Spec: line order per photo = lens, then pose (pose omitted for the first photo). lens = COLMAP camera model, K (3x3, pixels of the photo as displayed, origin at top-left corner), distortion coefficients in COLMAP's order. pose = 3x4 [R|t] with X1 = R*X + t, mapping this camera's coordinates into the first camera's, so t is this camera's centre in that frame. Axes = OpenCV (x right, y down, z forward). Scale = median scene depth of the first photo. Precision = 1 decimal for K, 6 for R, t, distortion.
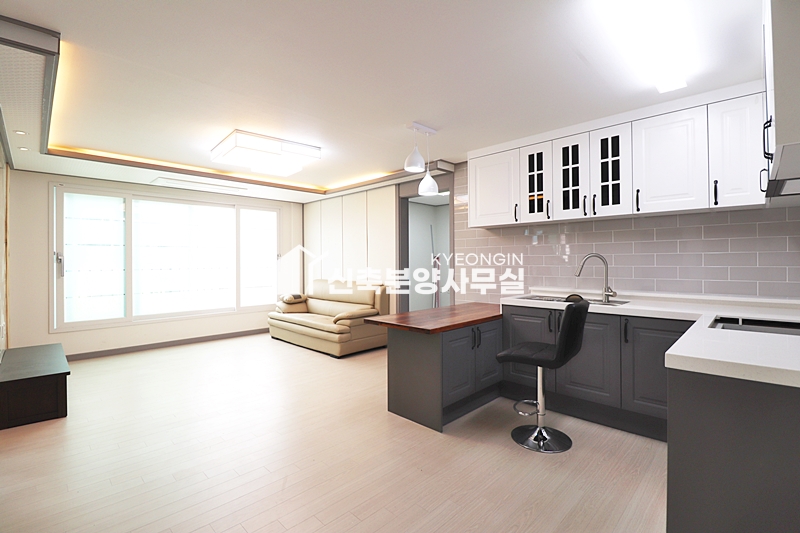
lens RADIAL K [[351.7, 0, 401.4], [0, 351.7, 259.5], [0, 0, 1]] dist [0.000893, -0.010334]
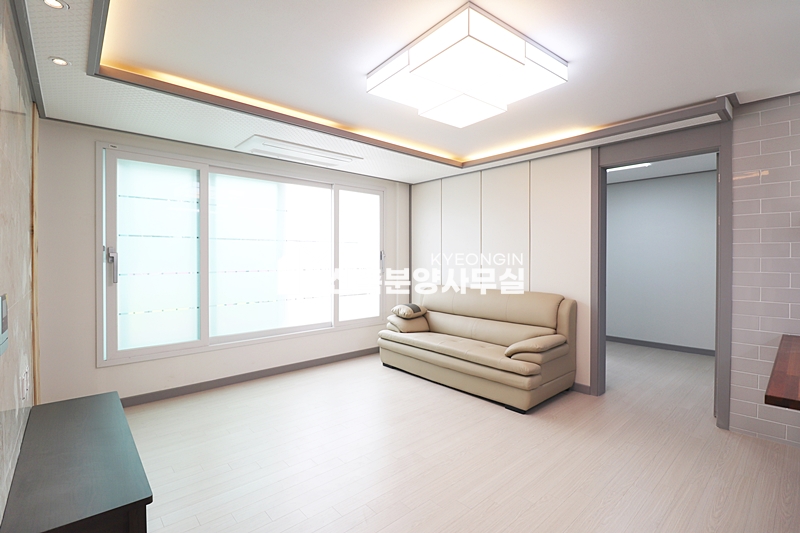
lens RADIAL K [[351.7, 0, 401.4], [0, 351.7, 259.5], [0, 0, 1]] dist [0.000893, -0.010334]
pose [[0.998390, 0.007666, -0.056206, -0.341044], [-0.007173, 0.999934, 0.008980, -0.005544], [0.056272, -0.008562, 0.998379, 0.317334]]
